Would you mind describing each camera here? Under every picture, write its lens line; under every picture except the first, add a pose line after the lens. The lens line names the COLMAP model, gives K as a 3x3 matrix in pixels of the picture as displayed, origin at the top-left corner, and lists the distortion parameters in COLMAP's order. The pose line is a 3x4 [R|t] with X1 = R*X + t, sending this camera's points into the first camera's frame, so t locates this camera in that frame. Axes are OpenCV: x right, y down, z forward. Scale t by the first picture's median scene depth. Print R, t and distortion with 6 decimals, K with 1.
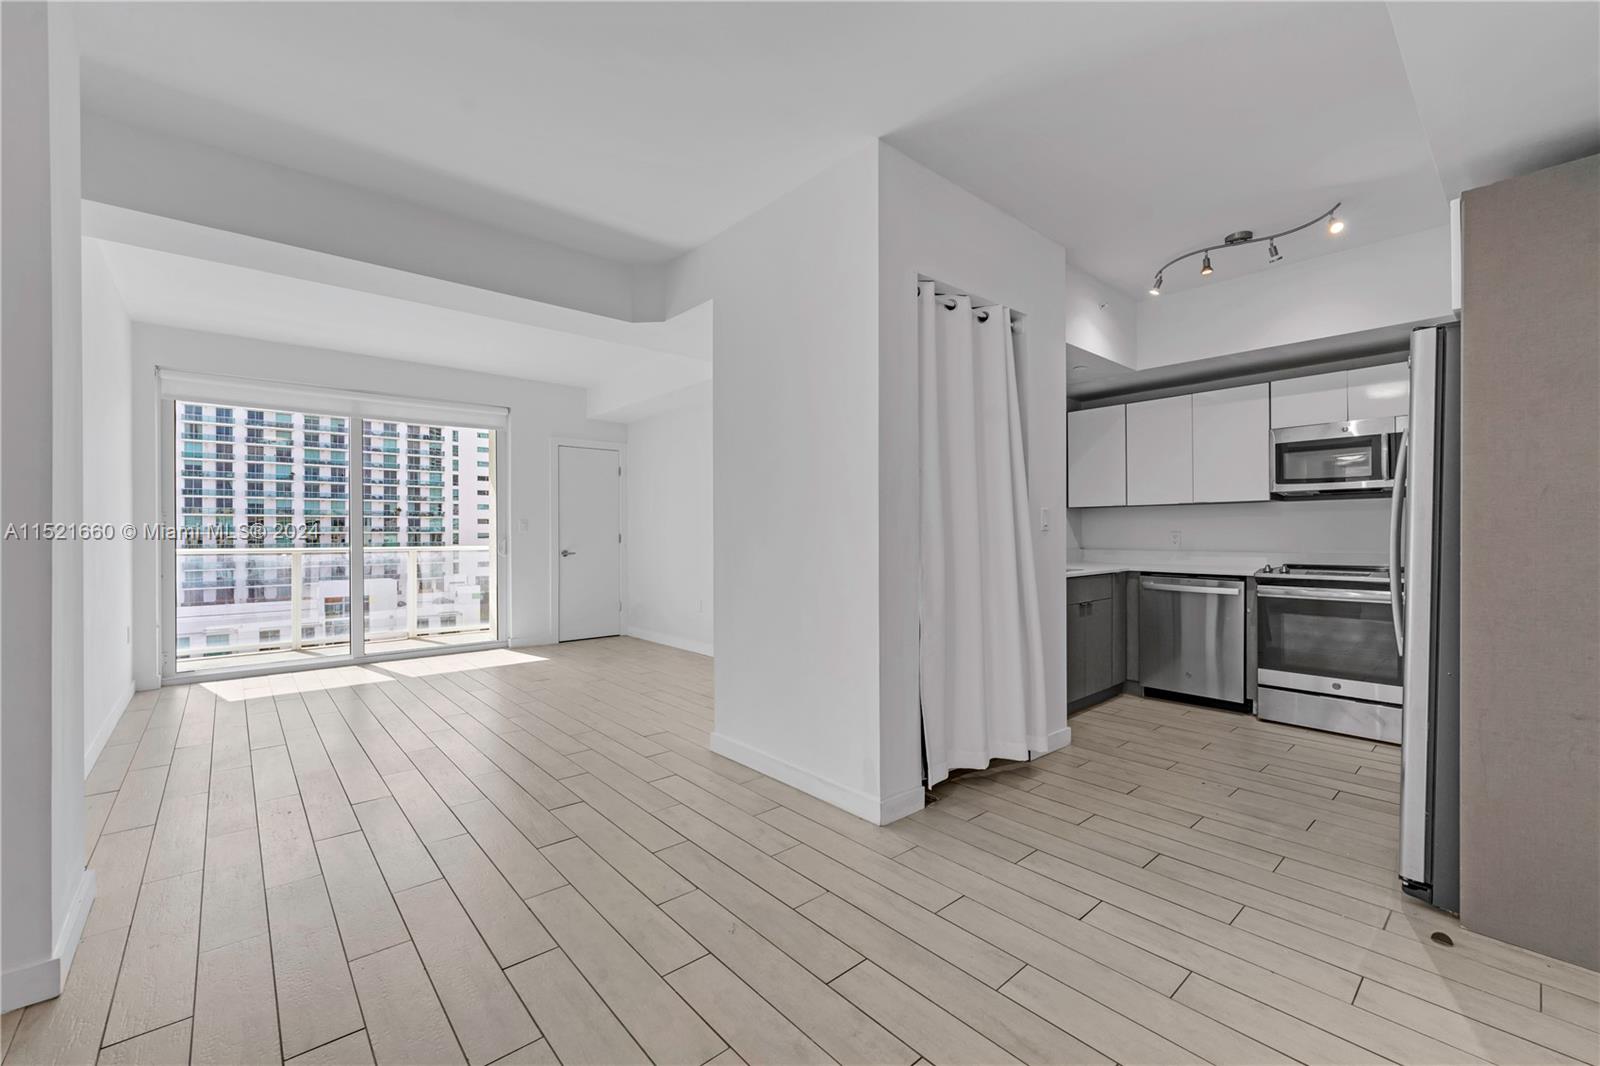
lens RADIAL K [[635.2, 0, 804.6], [0, 635.2, 536.8], [0, 0, 1]] dist [-0.010802, 0.000176]
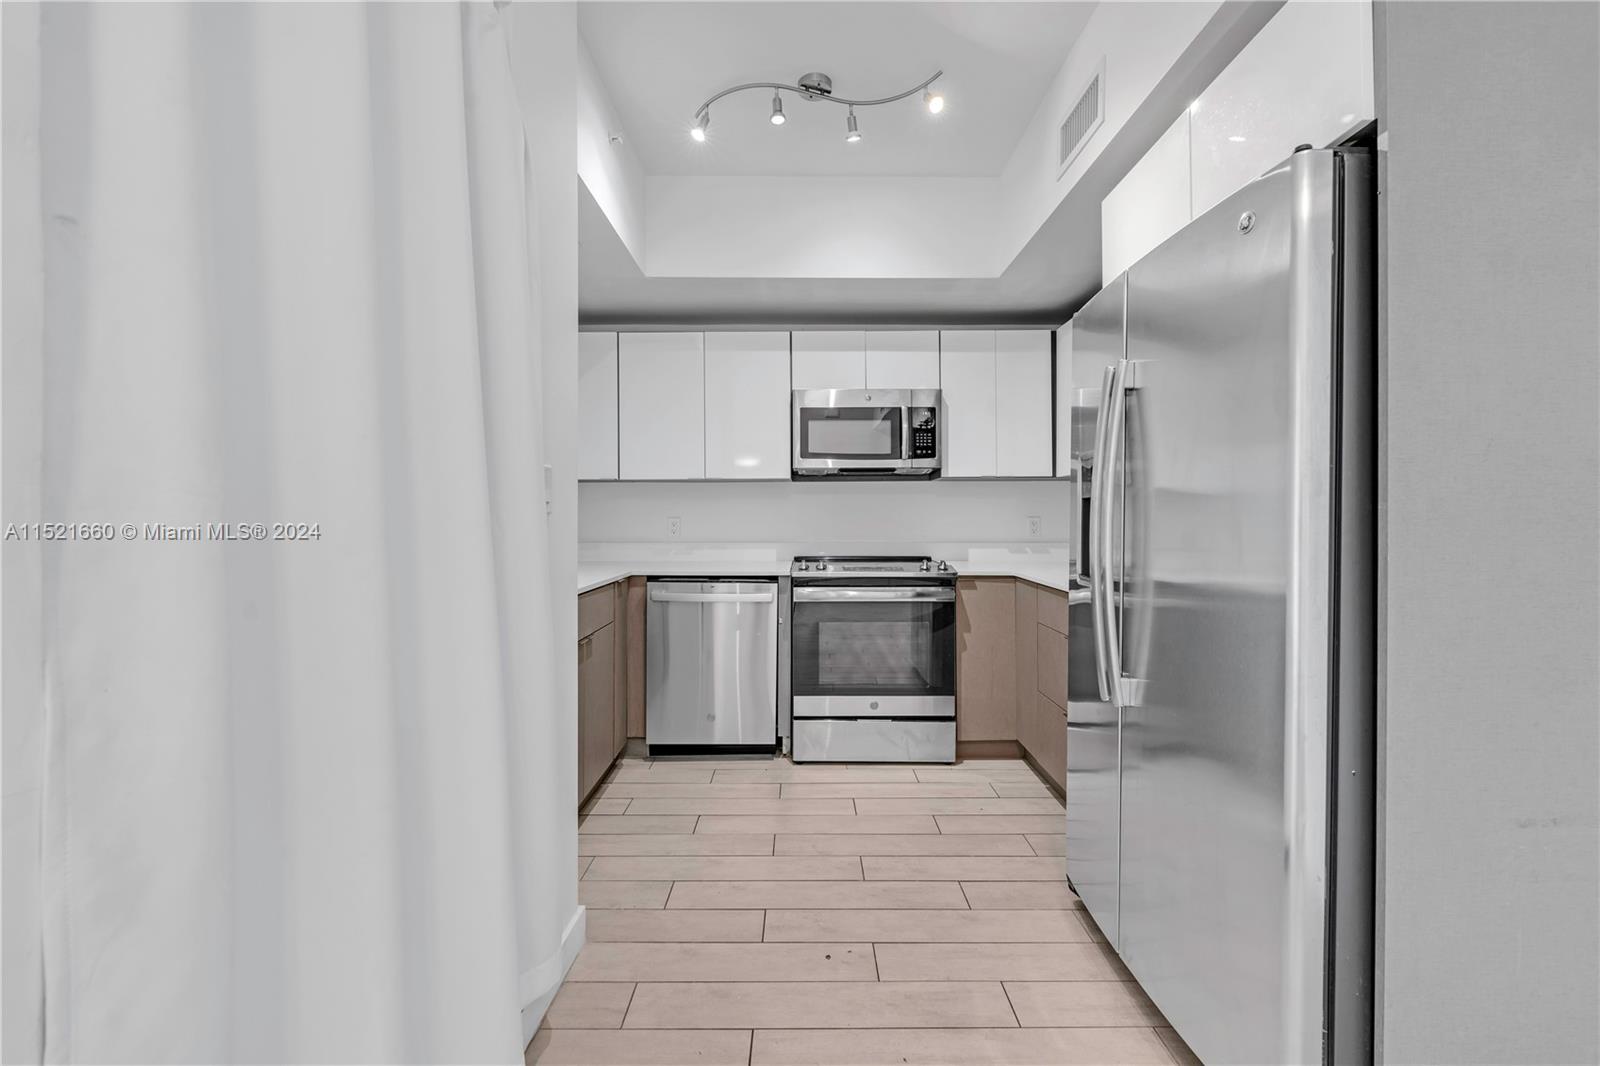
lens RADIAL K [[647.7, 0, 786.3], [0, 647.7, 518.4], [0, 0, 1]] dist [-0.000259, -0.000079]
pose [[0.665906, 0.002947, 0.746030, 0.124003], [0.002284, 0.999979, -0.005988, -0.002403], [-0.746032, 0.005691, 0.665886, 0.471420]]
